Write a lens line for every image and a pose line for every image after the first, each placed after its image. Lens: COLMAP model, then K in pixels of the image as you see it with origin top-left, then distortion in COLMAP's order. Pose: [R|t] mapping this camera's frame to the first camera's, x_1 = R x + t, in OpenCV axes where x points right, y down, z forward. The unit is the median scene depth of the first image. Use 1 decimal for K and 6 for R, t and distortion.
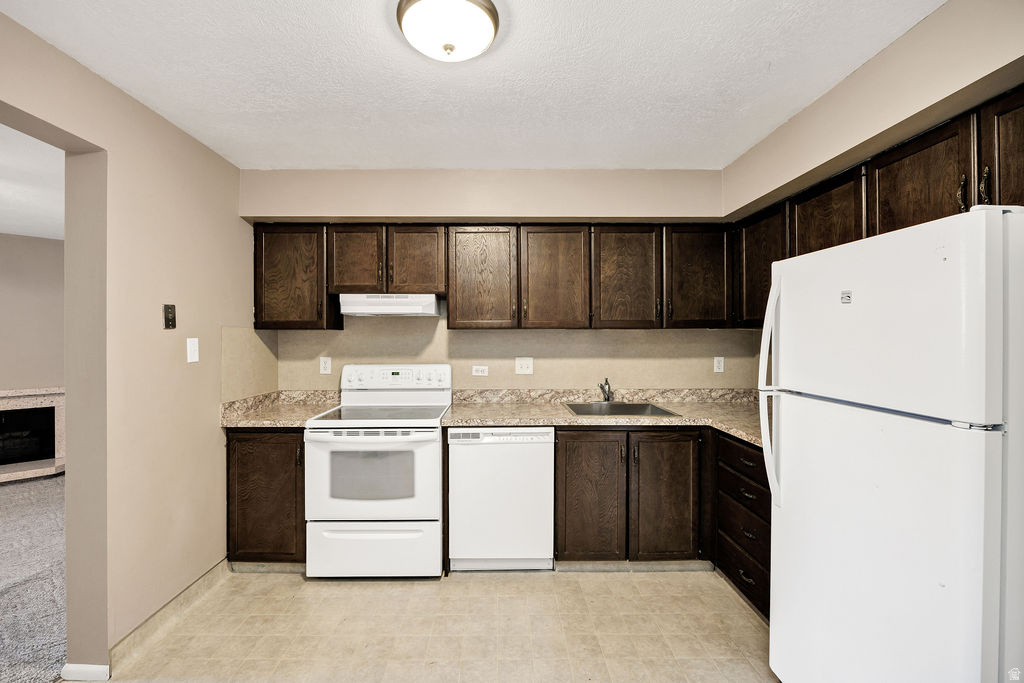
lens RADIAL K [[445.9, 0, 511.1], [0, 445.9, 338.1], [0, 0, 1]] dist [-0.006867, 0.000601]
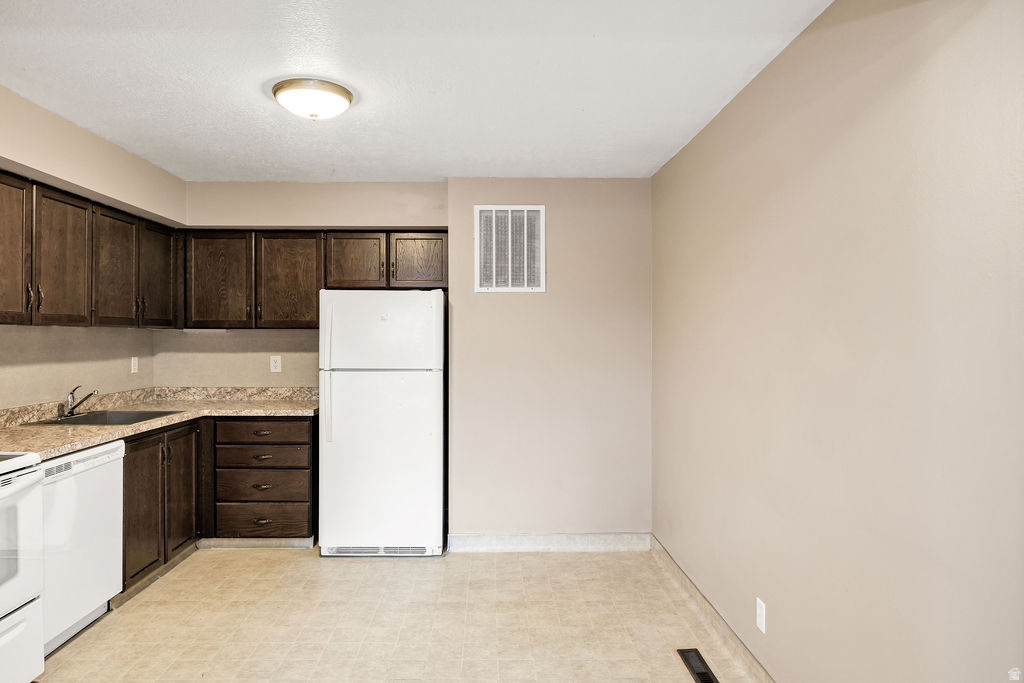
lens RADIAL K [[613.2, 0, 512.9], [0, 613.2, 336.0], [0, 0, 1]] dist [-0.010289, 0.003962]
pose [[-0.025692, 0.002589, 0.999667, -1.100780], [-0.000278, 0.999997, -0.002597, -0.000194], [-0.999670, -0.000345, -0.025691, 0.263649]]
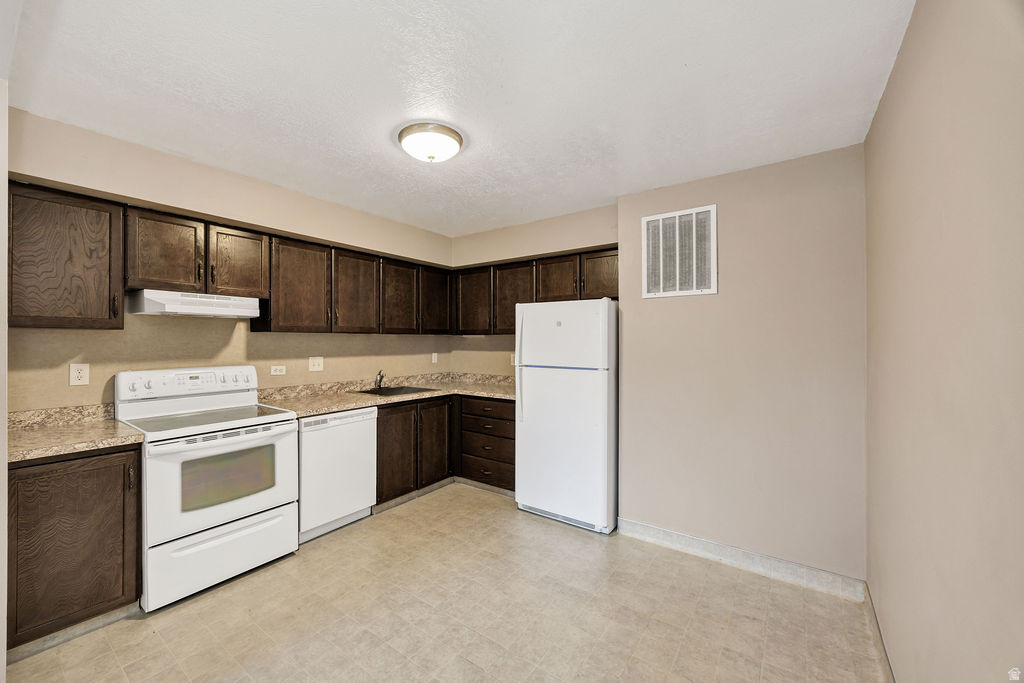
lens RADIAL K [[399.1, 0, 502.8], [0, 399.1, 339.9], [0, 0, 1]] dist [-0.004926, 0.001078]
pose [[0.595434, 0.004236, 0.803393, -0.637645], [-0.000469, 0.999988, -0.004925, 0.004046], [-0.803404, 0.002556, 0.595429, -0.026273]]
